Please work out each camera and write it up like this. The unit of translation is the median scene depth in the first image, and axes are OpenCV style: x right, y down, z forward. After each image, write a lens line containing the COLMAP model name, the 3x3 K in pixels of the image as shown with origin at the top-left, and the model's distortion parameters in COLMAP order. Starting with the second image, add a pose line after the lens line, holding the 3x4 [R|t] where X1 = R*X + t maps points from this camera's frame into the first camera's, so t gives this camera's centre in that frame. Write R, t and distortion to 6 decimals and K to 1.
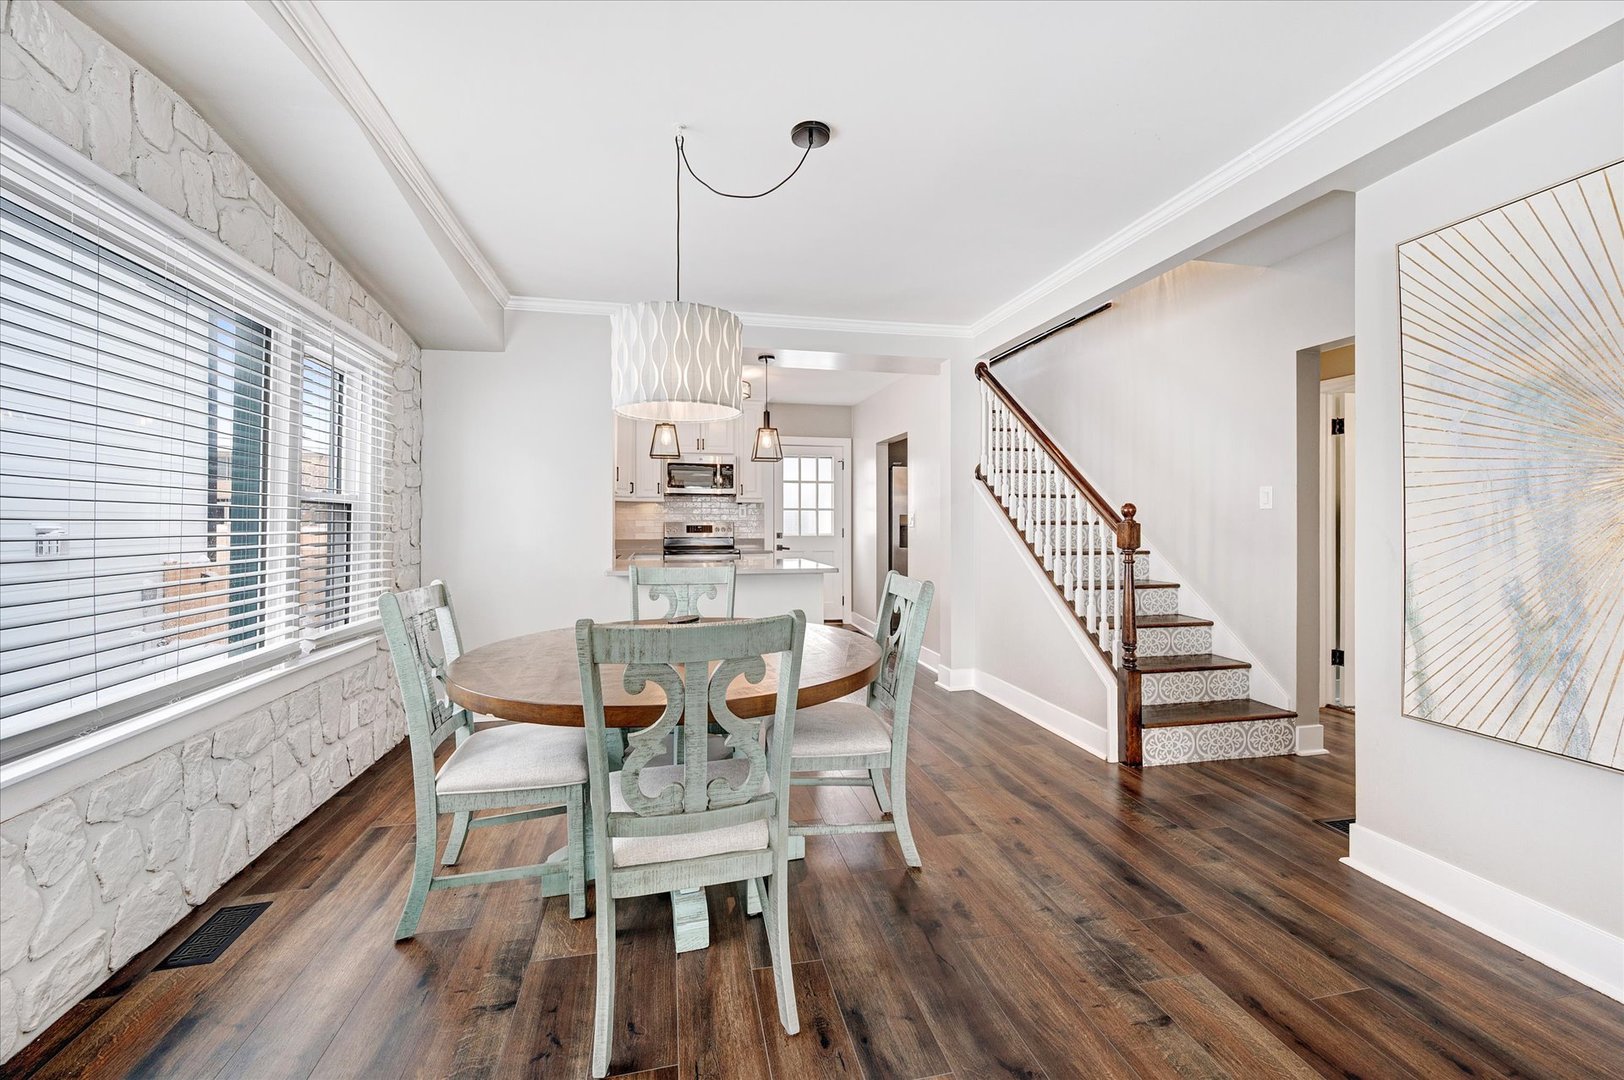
lens RADIAL K [[643.4, 0, 811.1], [0, 643.4, 522.3], [0, 0, 1]] dist [0.002941, 0.000059]
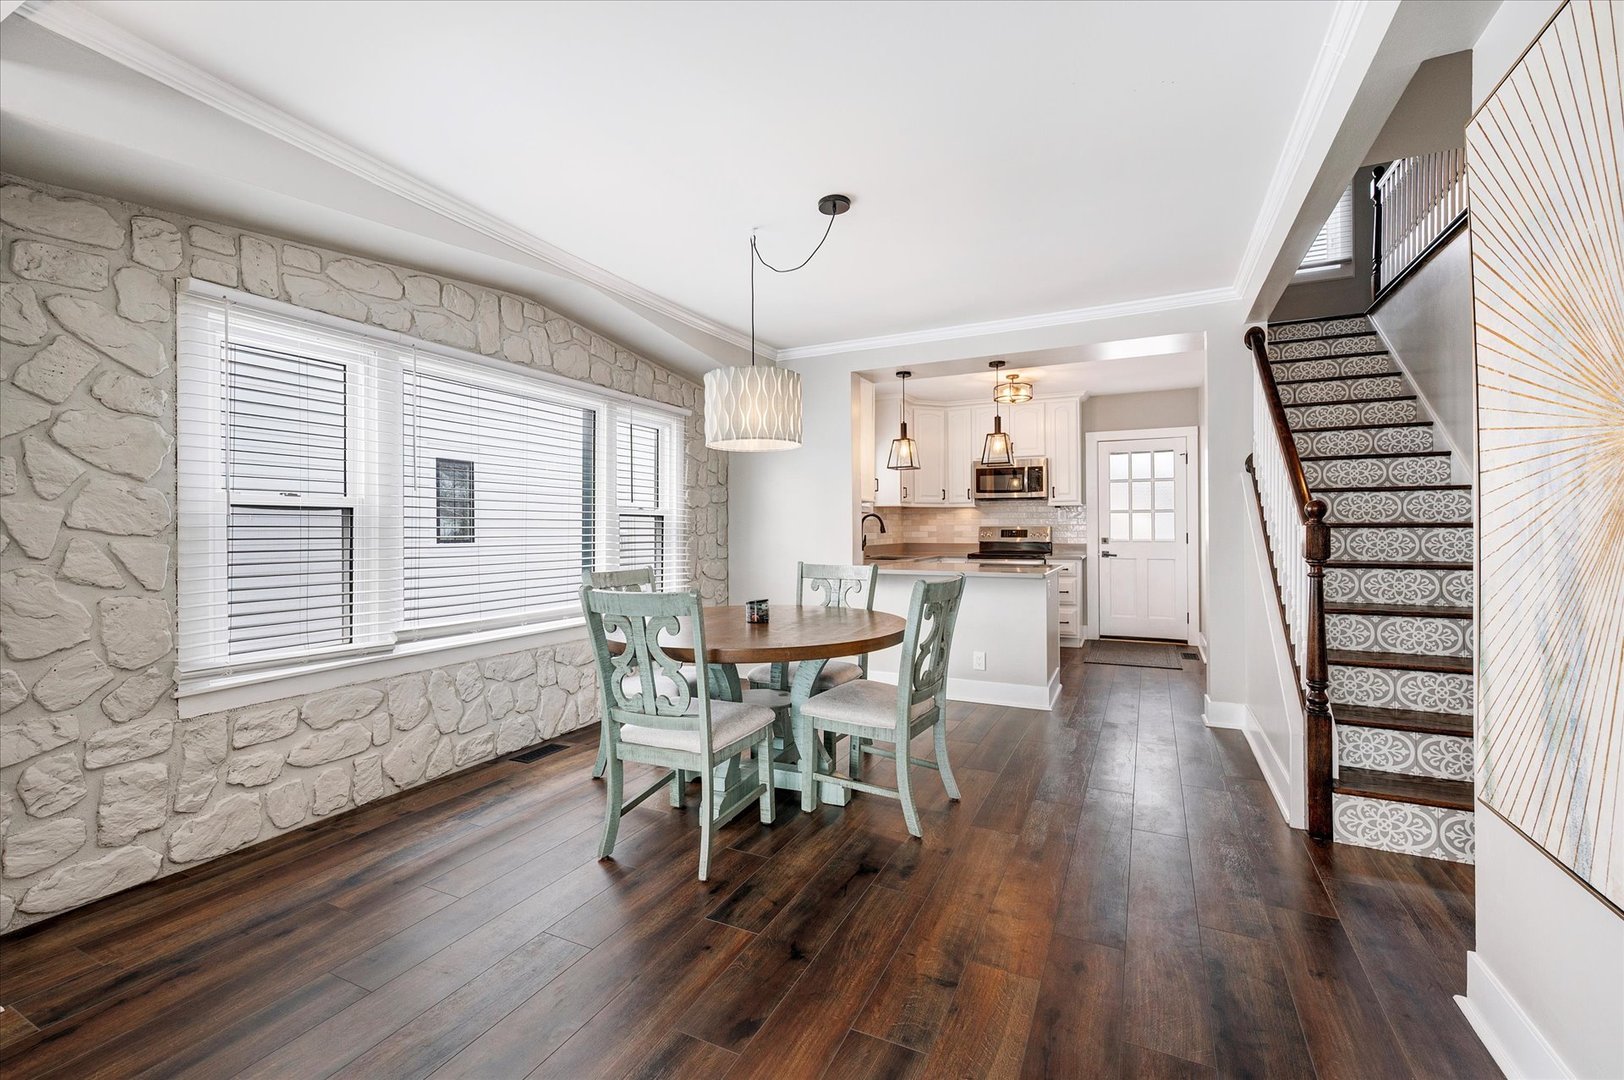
lens RADIAL K [[643.4, 0, 780.9], [0, 643.4, 537.7], [0, 0, 1]] dist [0.002941, 0.000059]
pose [[0.790560, 0.006066, -0.612355, 0.534810], [0.004995, 0.999854, 0.016354, -0.002338], [0.612365, -0.015987, 0.790414, -0.015517]]
